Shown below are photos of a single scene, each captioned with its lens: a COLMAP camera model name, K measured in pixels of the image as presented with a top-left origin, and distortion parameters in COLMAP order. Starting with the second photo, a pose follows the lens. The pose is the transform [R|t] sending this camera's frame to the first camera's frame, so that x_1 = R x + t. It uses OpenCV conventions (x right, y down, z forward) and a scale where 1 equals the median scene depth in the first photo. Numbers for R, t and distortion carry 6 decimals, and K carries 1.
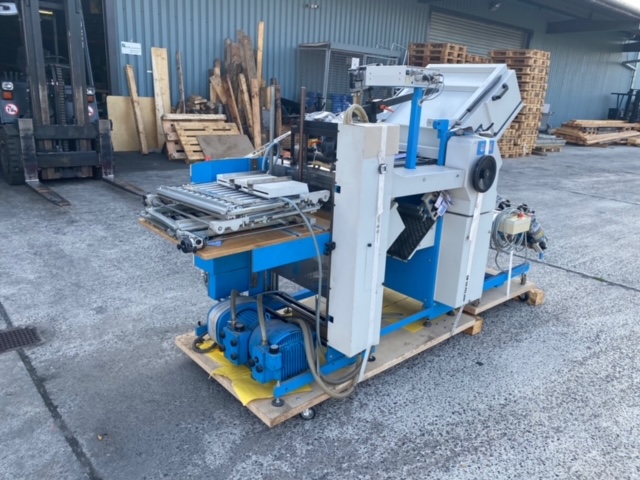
lens RADIAL K [[491.2, 0, 323.7], [0, 491.2, 237.6], [0, 0, 1]] dist [0.020329, -0.017093]
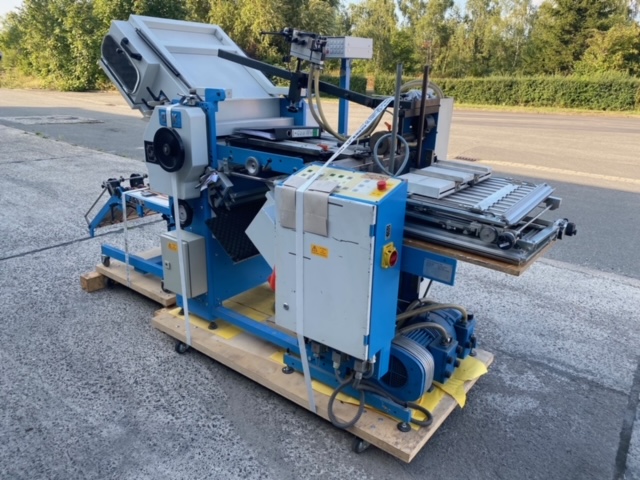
lens RADIAL K [[491.2, 0, 326.3], [0, 491.2, 242.4], [0, 0, 1]] dist [0.020329, -0.017093]
pose [[-0.186451, -0.375877, 0.907718, -0.629867], [0.242616, 0.877690, 0.413277, -0.284556], [-0.952036, 0.297283, -0.072453, 0.865135]]
